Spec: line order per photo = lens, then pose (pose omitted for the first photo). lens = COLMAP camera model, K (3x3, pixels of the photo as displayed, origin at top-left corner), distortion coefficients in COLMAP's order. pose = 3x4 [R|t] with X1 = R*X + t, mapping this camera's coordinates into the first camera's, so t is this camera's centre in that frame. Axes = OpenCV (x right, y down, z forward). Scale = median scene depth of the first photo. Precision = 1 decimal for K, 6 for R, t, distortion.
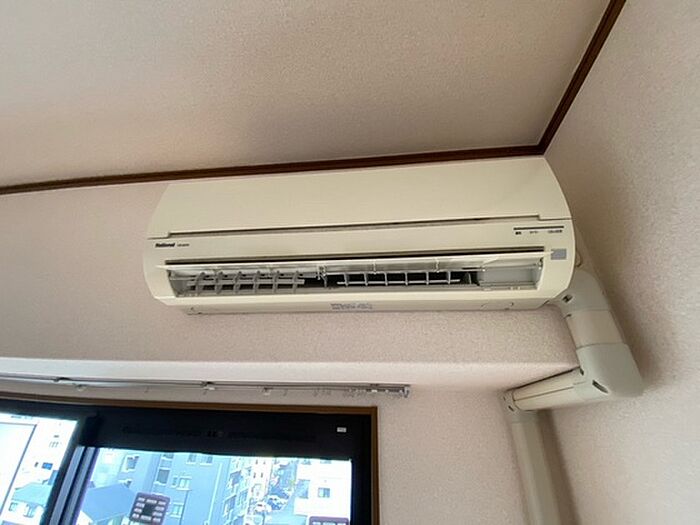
lens RADIAL K [[284.4, 0, 350.0], [0, 284.4, 262.5], [0, 0, 1]] dist [0.010852, -0.015565]
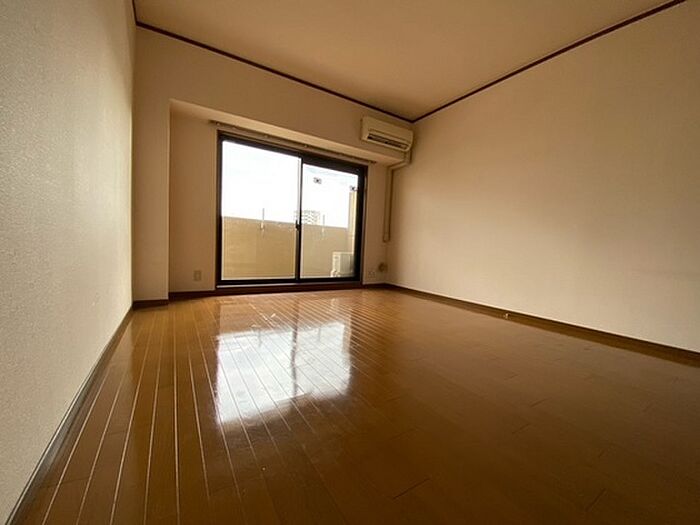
lens RADIAL K [[284.4, 0, 350.0], [0, 284.4, 262.5], [0, 0, 1]] dist [0.010852, -0.015565]
pose [[0.776211, -0.031866, 0.629668, -3.793674], [-0.343011, 0.816634, 0.464168, -0.340117], [-0.529000, -0.576275, 0.622950, -3.307842]]
